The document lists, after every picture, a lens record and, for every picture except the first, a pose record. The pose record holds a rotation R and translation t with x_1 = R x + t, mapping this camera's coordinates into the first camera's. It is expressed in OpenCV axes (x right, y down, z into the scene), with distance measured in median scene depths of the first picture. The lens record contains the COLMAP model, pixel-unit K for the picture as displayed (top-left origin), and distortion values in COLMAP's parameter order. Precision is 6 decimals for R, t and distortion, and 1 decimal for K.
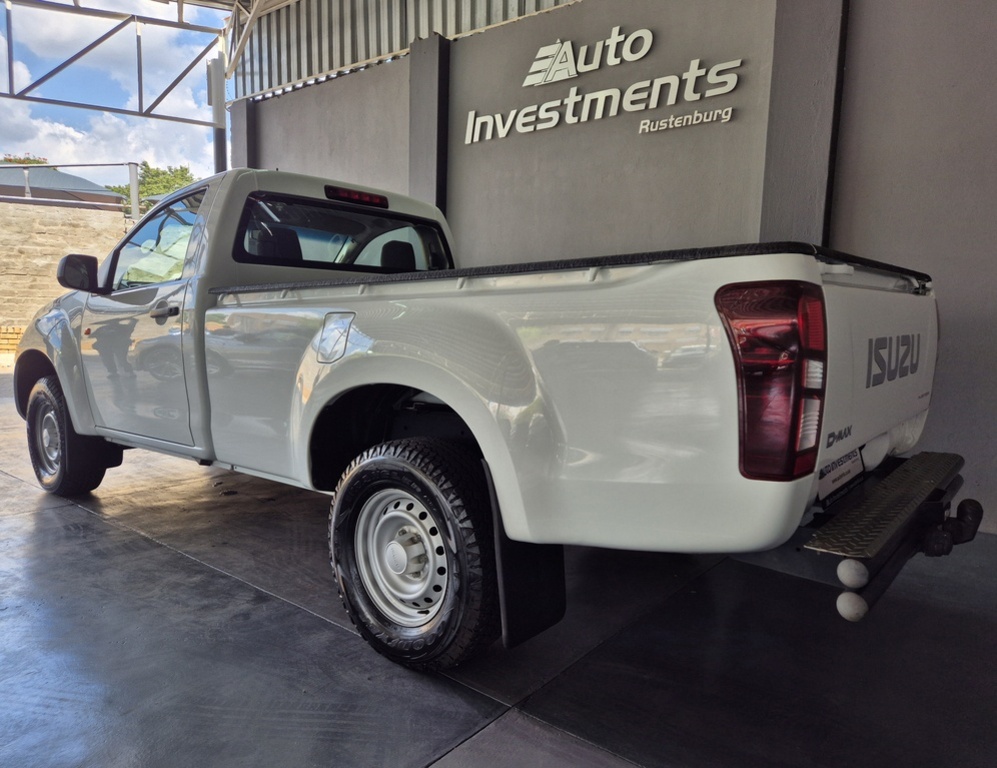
lens RADIAL K [[691.6, 0, 506.2], [0, 691.6, 382.5], [0, 0, 1]] dist [0.051140, -0.028593]
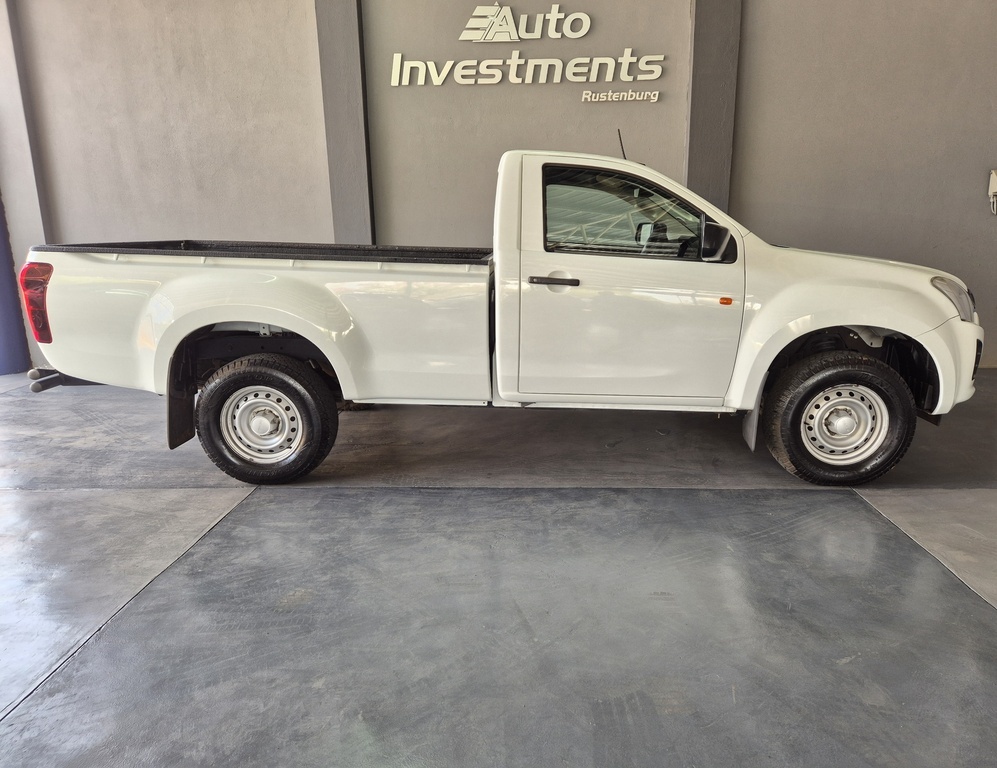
lens RADIAL K [[691.6, 0, 506.2], [0, 691.6, 382.5], [0, 0, 1]] dist [0.051140, -0.028593]
pose [[0.801876, -0.165474, 0.574120, -0.679232], [0.085860, 0.982825, 0.163351, -0.075496], [-0.591290, -0.081693, 0.802311, 0.040014]]
